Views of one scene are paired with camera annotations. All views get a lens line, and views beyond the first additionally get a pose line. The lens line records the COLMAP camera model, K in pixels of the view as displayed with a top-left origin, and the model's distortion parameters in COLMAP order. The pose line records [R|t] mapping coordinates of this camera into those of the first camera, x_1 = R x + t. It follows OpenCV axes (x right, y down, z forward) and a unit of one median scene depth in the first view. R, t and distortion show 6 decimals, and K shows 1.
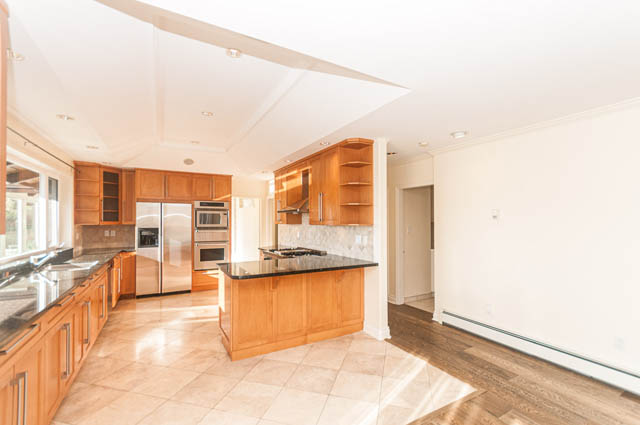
lens RADIAL K [[277.4, 0, 320.4], [0, 277.4, 216.0], [0, 0, 1]] dist [-0.000605, -0.000137]
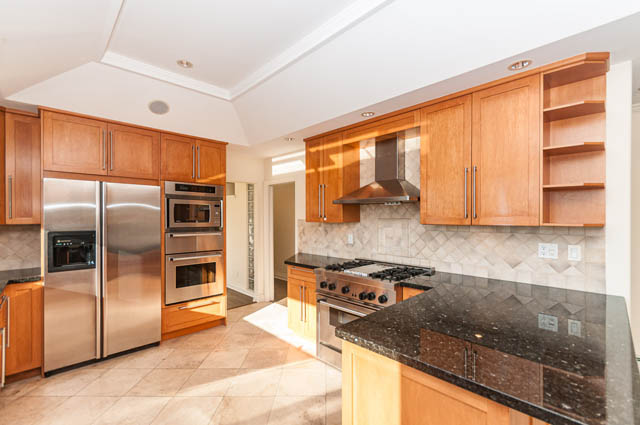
lens RADIAL K [[277.4, 0, 318.9], [0, 277.4, 214.7], [0, 0, 1]] dist [-0.000605, -0.000137]
pose [[0.966739, 0.003067, 0.255745, -0.307071], [-0.006366, 0.999907, 0.012073, 0.004928], [-0.255684, -0.013300, 0.966669, 0.390476]]
